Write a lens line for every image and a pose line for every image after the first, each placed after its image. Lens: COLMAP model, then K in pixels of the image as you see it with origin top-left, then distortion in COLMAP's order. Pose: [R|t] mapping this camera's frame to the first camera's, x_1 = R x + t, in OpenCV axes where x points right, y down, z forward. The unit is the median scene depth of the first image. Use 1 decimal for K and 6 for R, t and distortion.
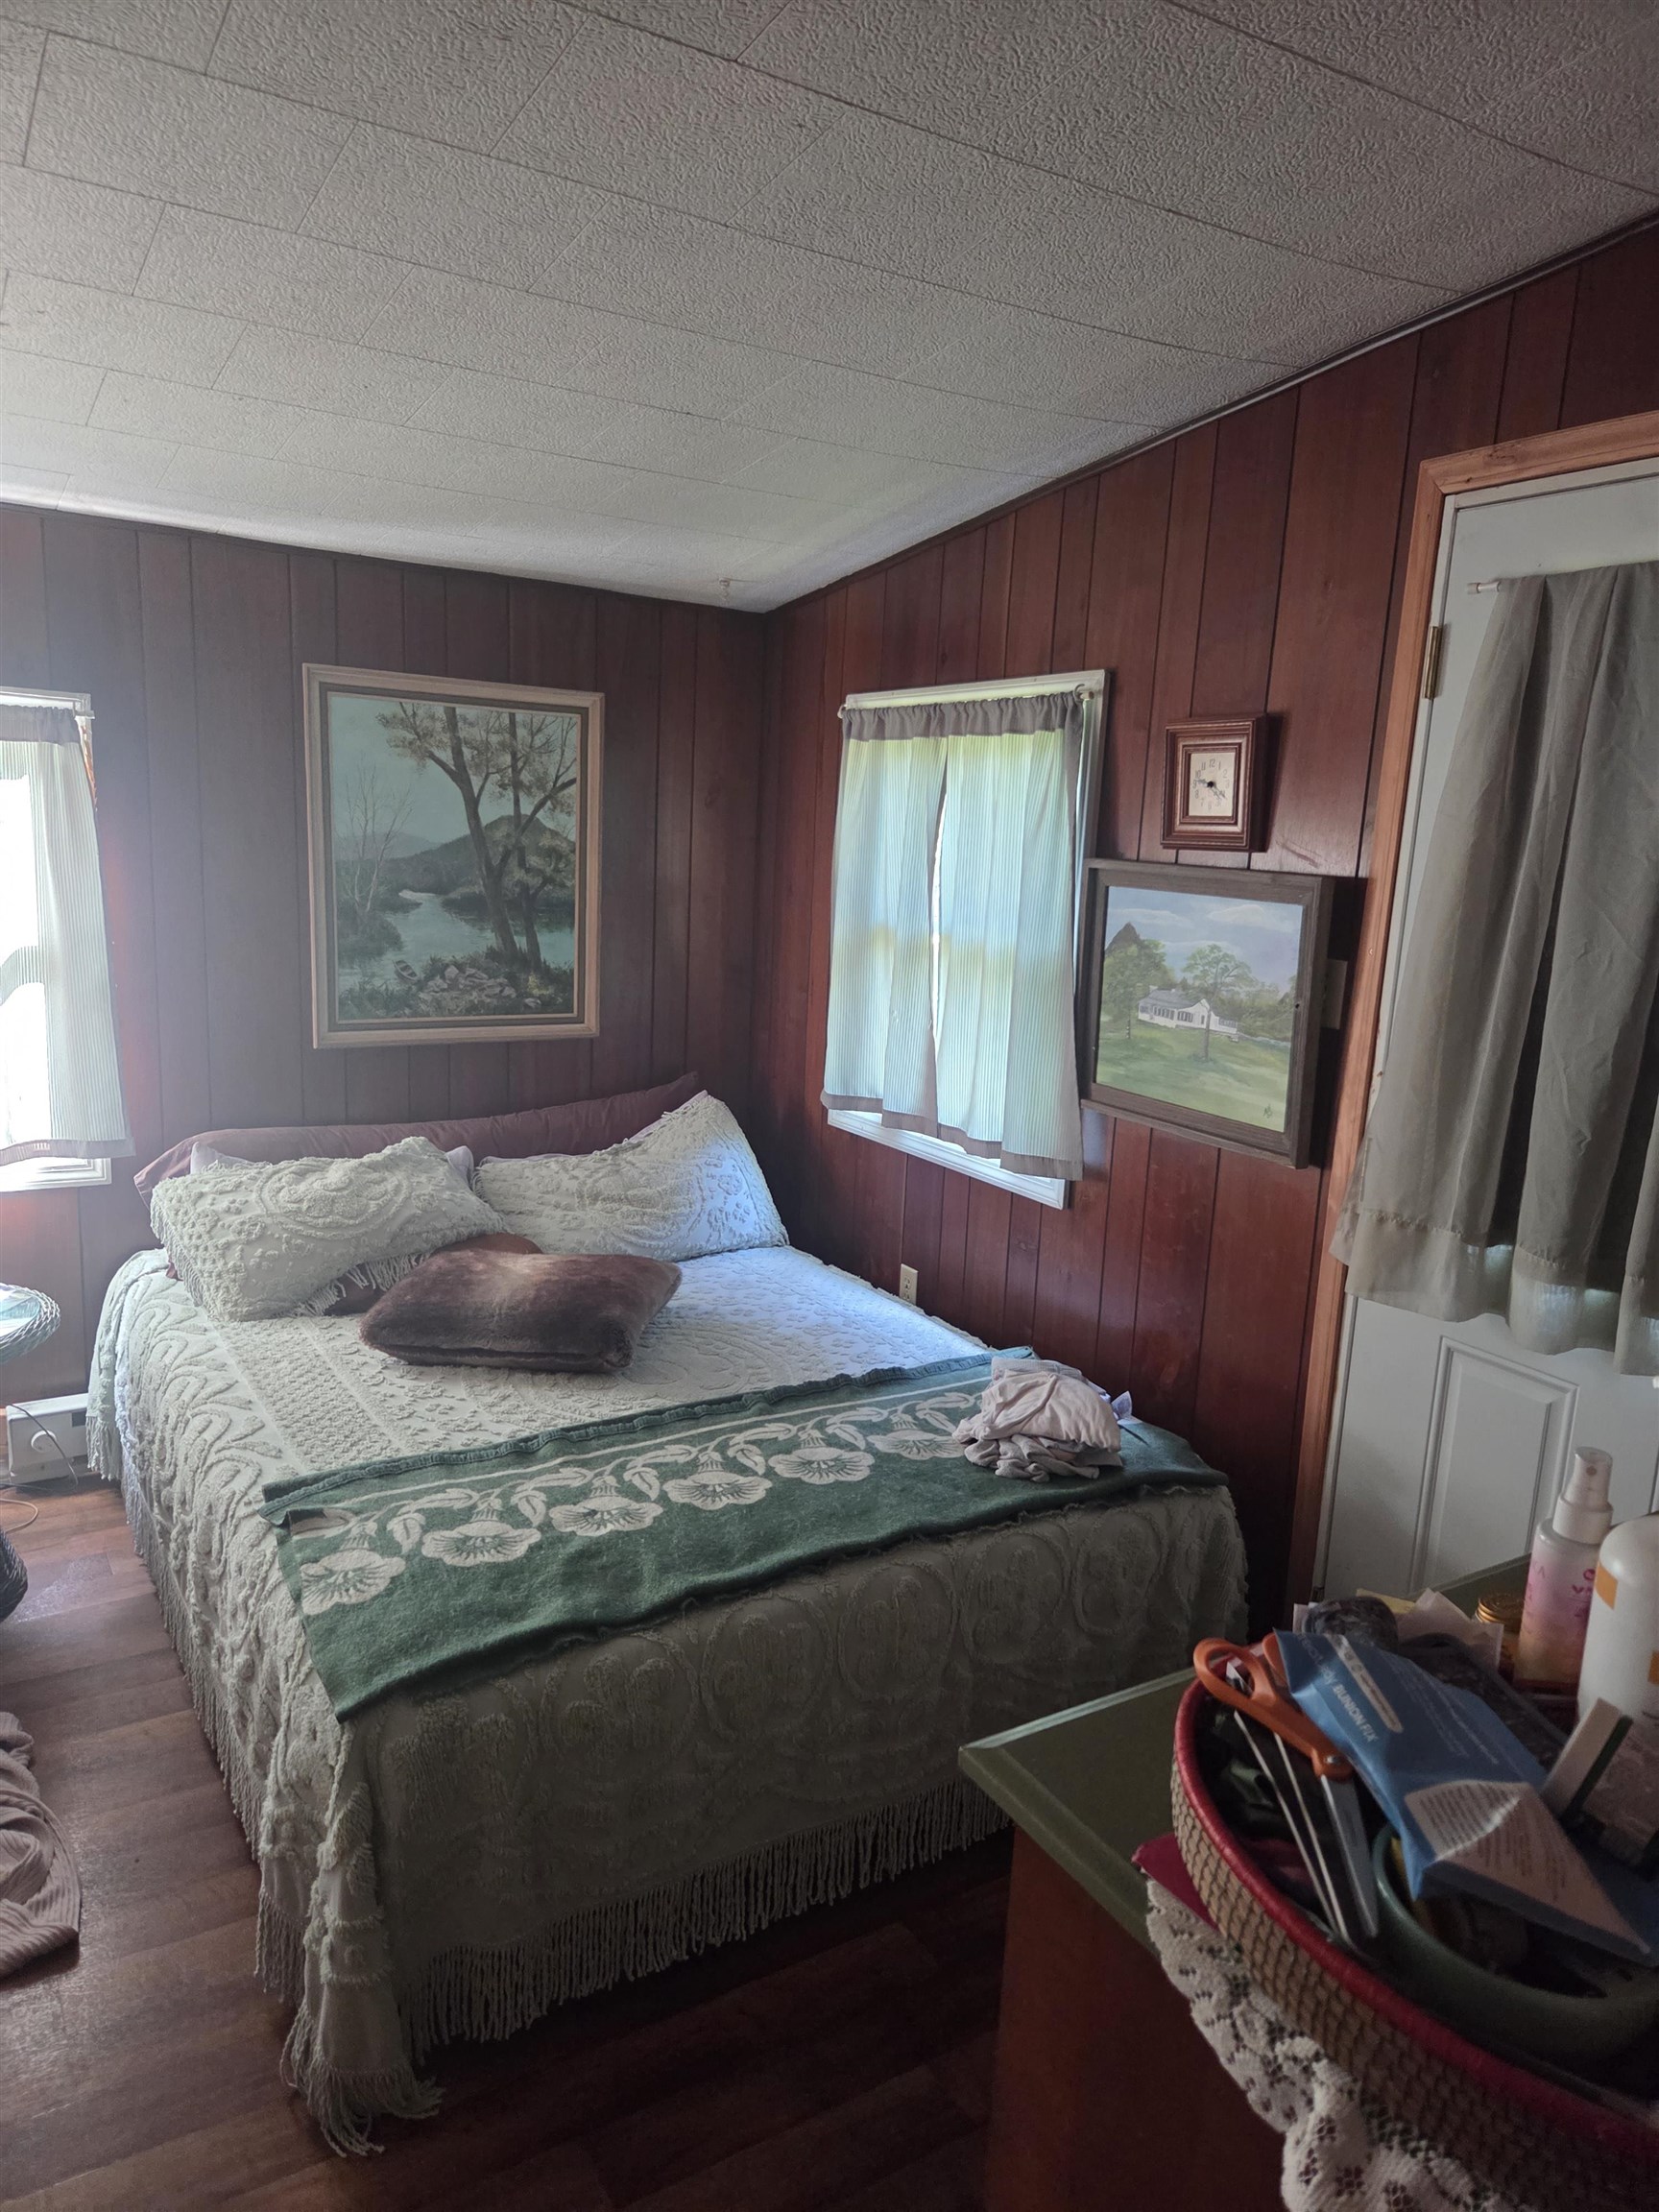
lens RADIAL K [[1497.1, 0, 828.4], [0, 1497.1, 1110.1], [0, 0, 1]] dist [0.042924, -0.031931]
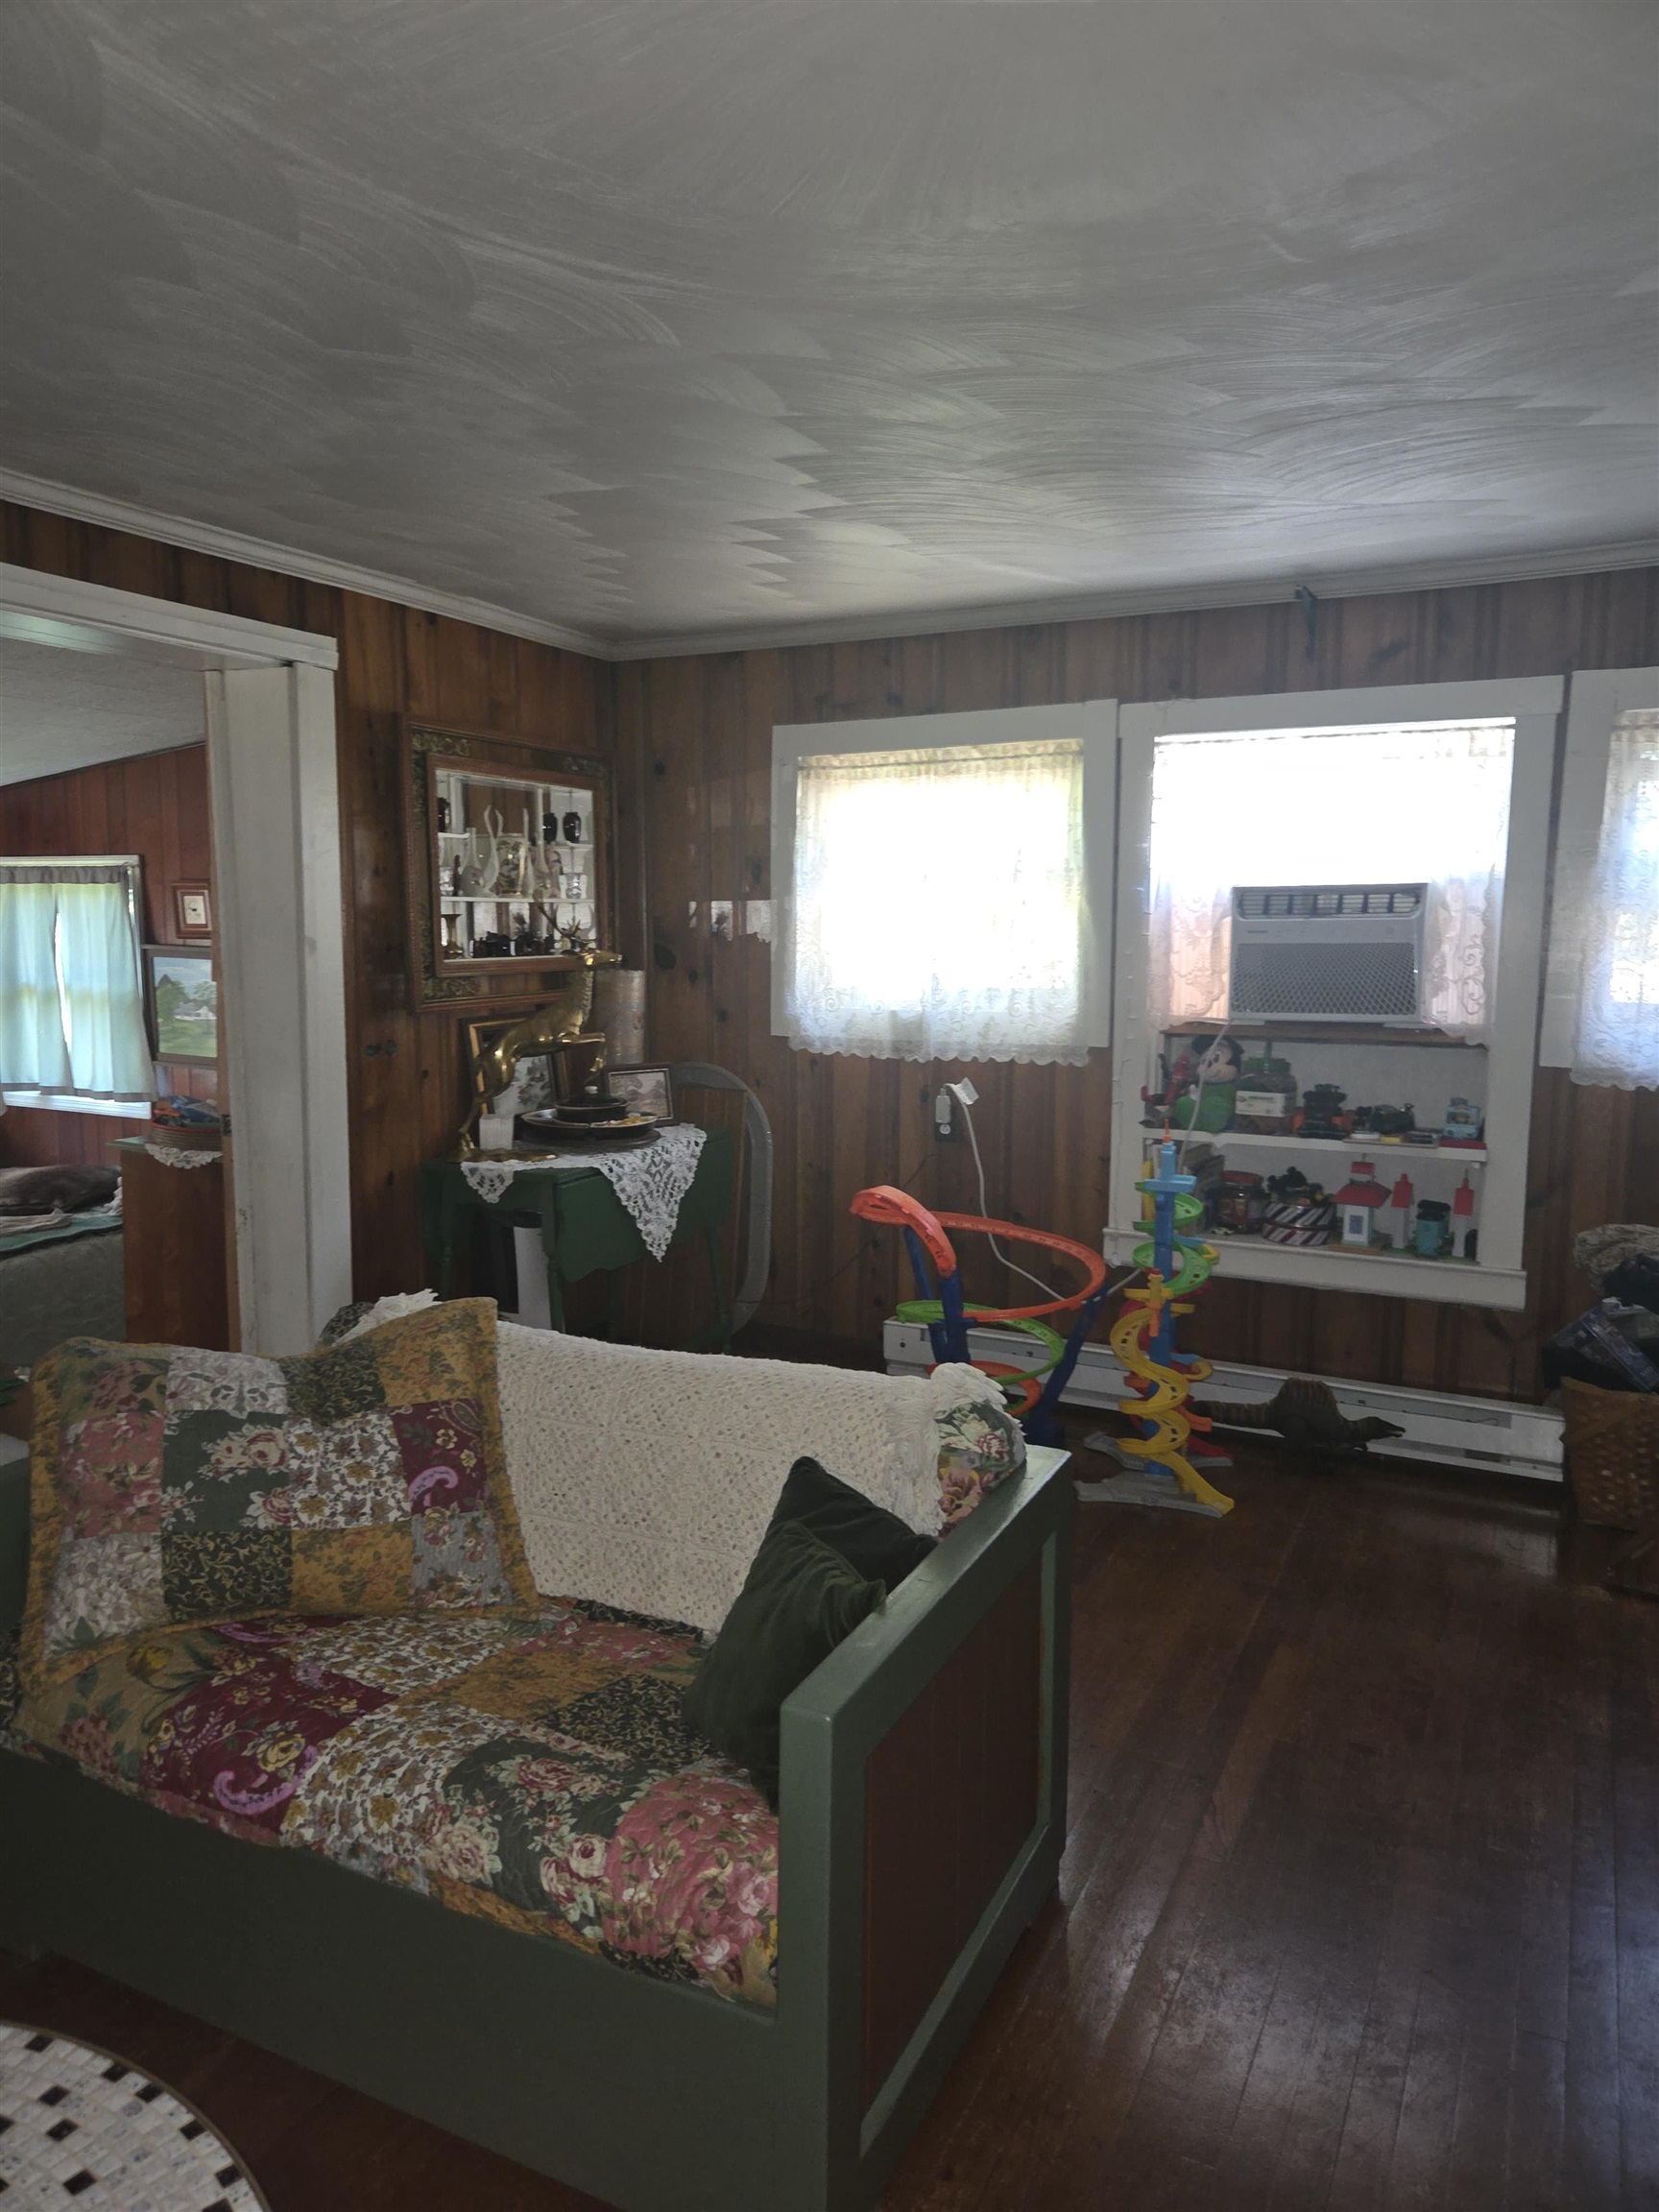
lens RADIAL K [[1497.1, 0, 819.8], [0, 1497.1, 1110.9], [0, 0, 1]] dist [0.042924, -0.031931]
pose [[0.849383, -0.101121, 0.518000, -0.127345], [0.126084, 0.991933, -0.013105, 0.196939], [-0.512496, 0.076442, 0.855280, -1.189845]]
